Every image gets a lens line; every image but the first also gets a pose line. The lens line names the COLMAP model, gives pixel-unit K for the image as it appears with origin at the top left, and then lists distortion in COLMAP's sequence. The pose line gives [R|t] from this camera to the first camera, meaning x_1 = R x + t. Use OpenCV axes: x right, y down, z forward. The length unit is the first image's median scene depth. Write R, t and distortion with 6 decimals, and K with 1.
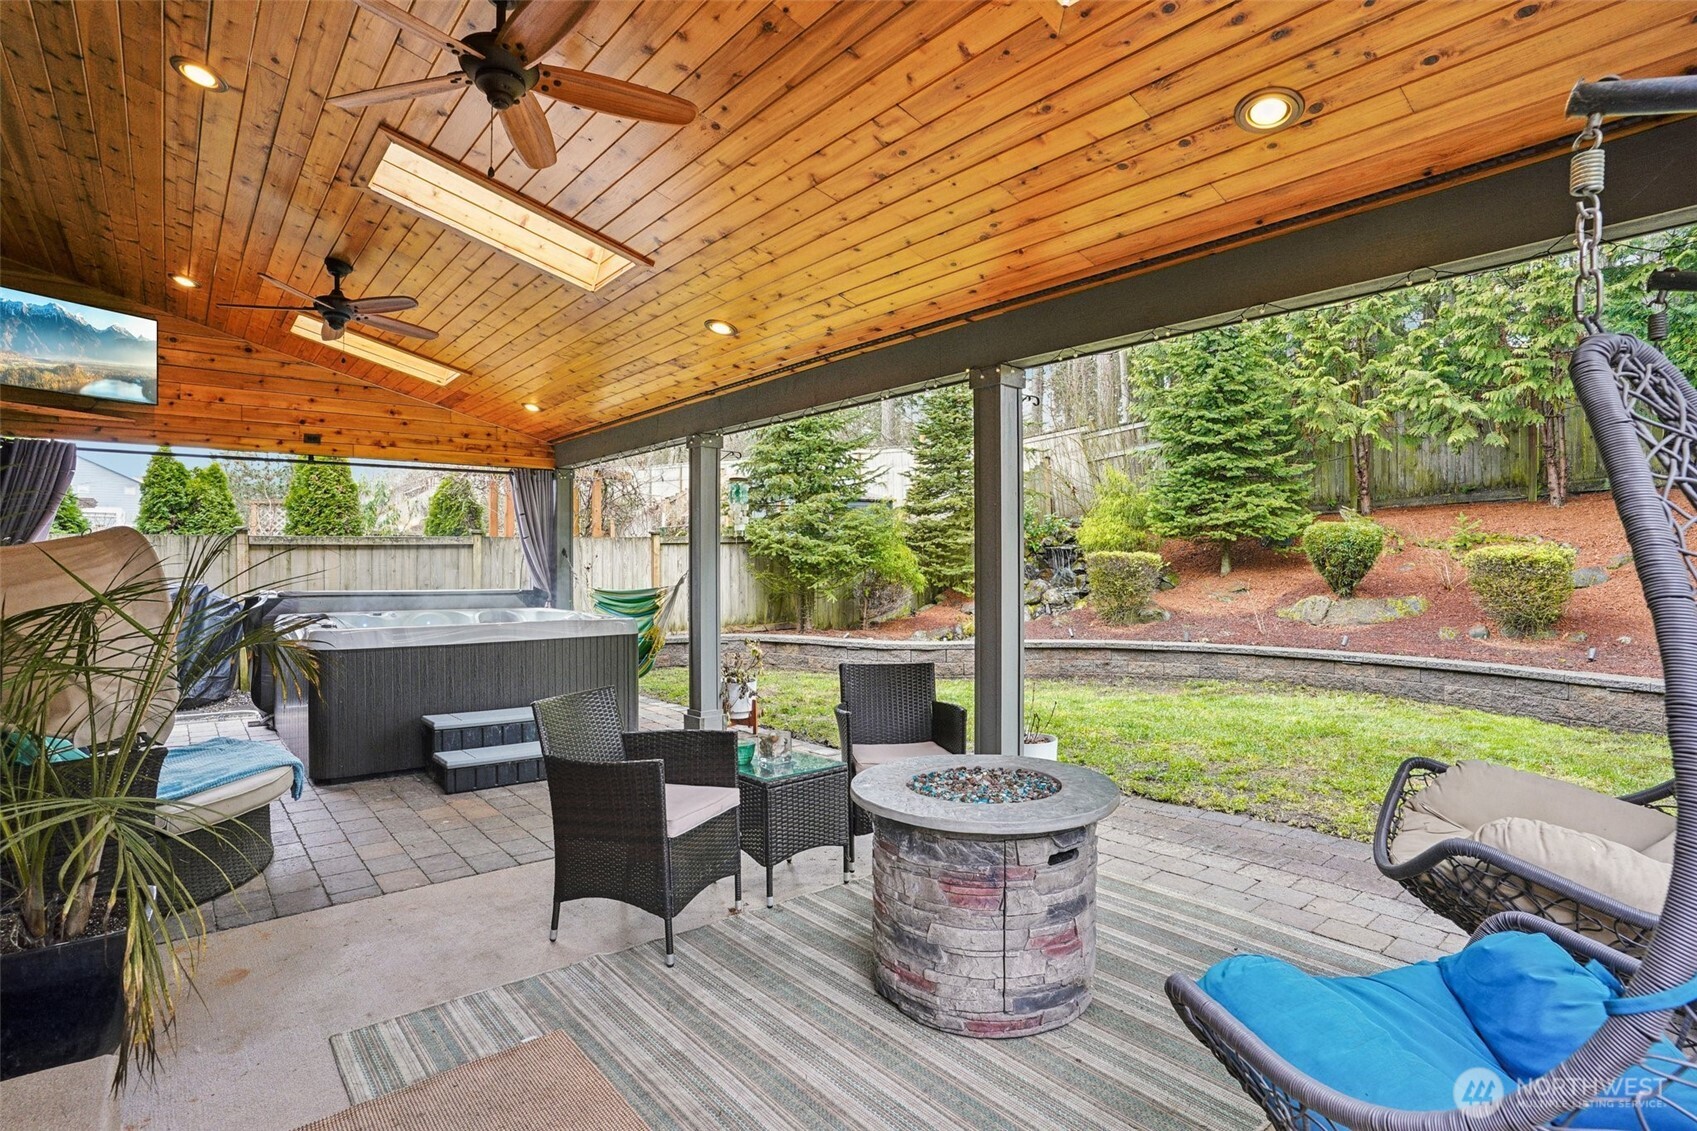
lens RADIAL K [[828.1, 0, 847.3], [0, 828.1, 561.3], [0, 0, 1]] dist [-0.036265, 0.000542]
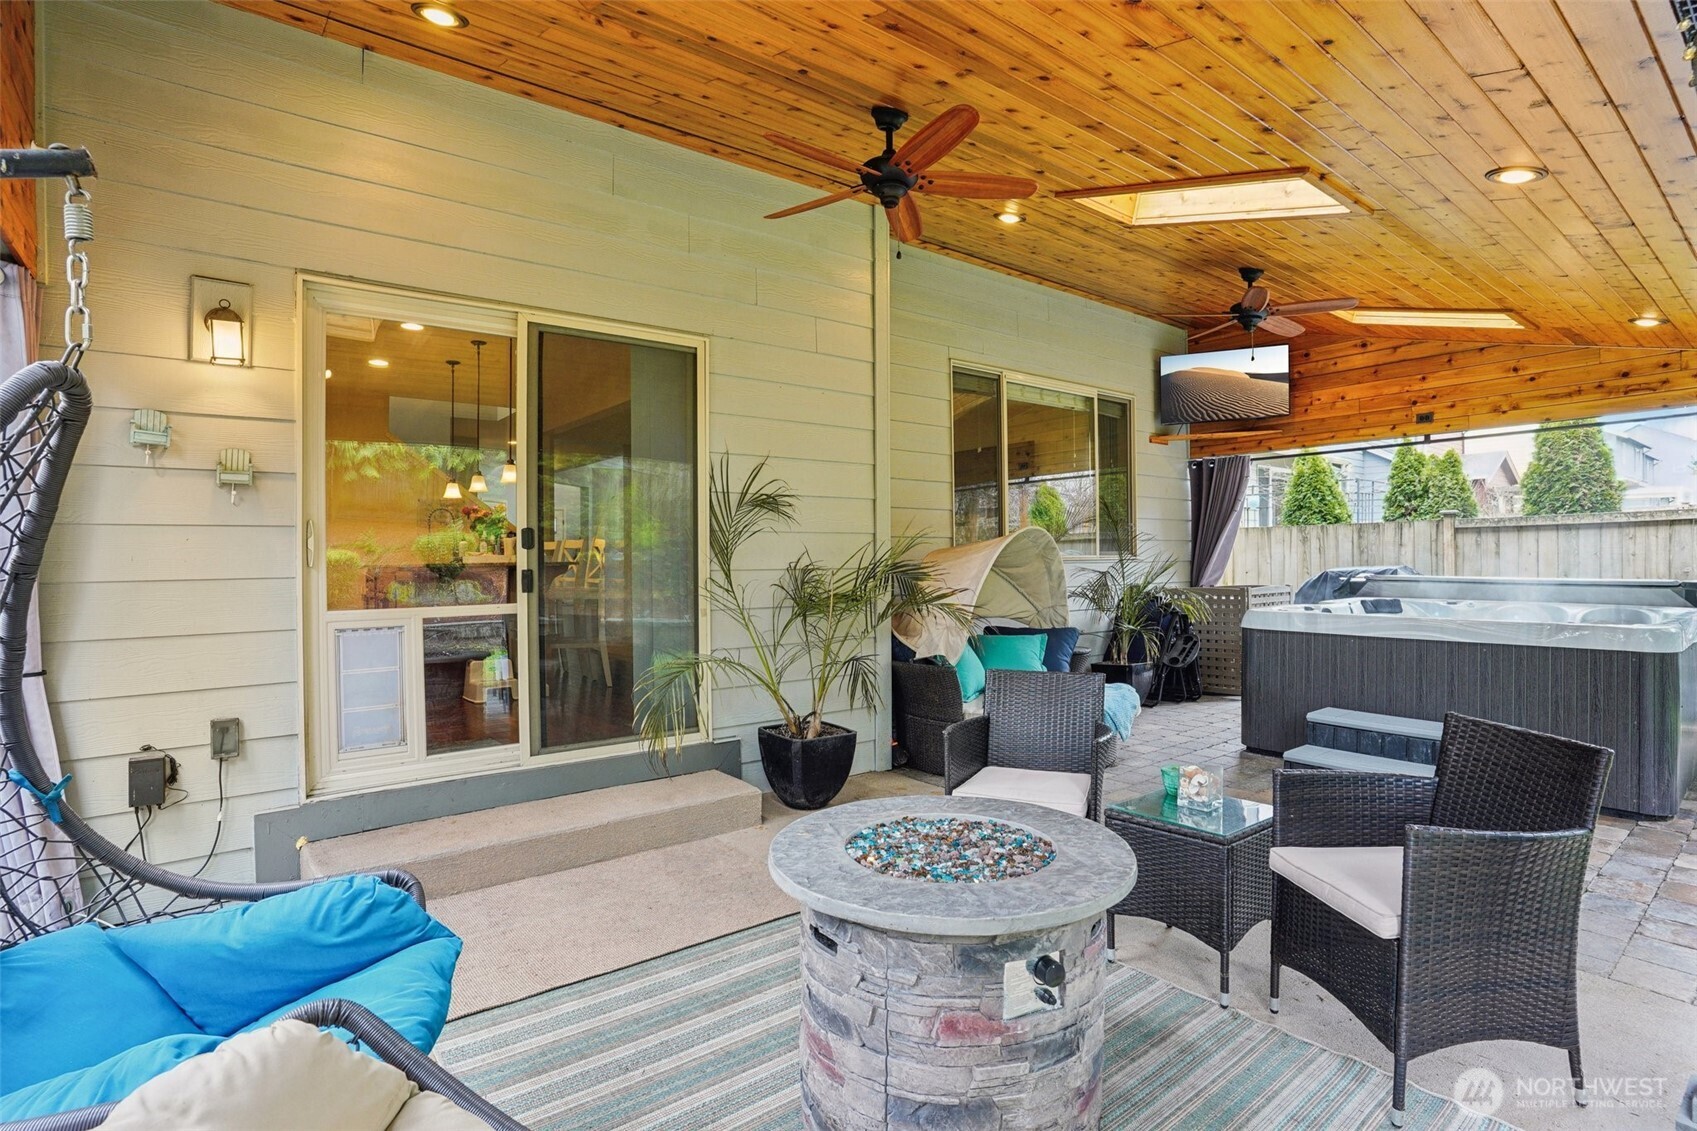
lens RADIAL K [[828.1, 0, 844.4], [0, 828.1, 553.9], [0, 0, 1]] dist [-0.036265, 0.000542]
pose [[-0.034178, -0.002385, -0.999413, 0.309224], [0.012711, 0.999915, -0.002821, 0.004468], [0.999335, -0.012800, -0.034145, 0.322632]]
